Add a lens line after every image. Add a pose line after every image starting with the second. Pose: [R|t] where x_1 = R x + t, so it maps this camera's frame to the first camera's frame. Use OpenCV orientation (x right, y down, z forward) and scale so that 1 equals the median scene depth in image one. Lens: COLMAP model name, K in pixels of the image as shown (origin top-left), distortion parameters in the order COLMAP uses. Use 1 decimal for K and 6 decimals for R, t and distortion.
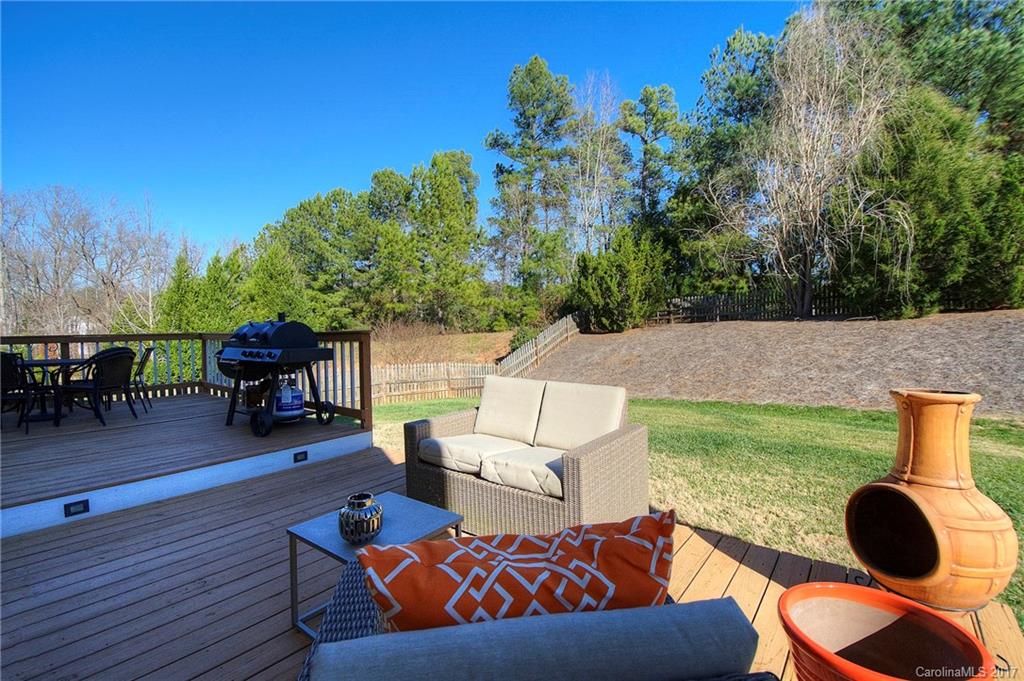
lens RADIAL K [[451.7, 0, 517.9], [0, 451.7, 344.7], [0, 0, 1]] dist [0.002269, -0.000152]
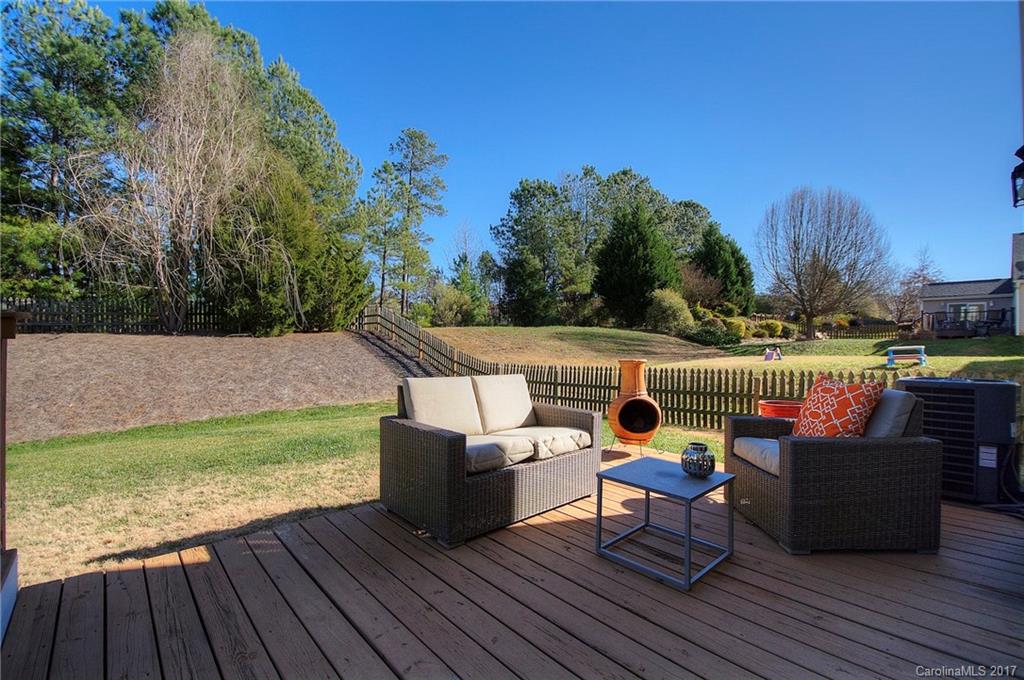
lens RADIAL K [[451.7, 0, 517.9], [0, 451.7, 344.2], [0, 0, 1]] dist [0.002269, -0.000152]
pose [[0.149892, 0.019185, 0.988516, -0.260910], [0.019893, 0.999551, -0.022416, 0.004045], [-0.988502, 0.023025, 0.149443, 0.178858]]
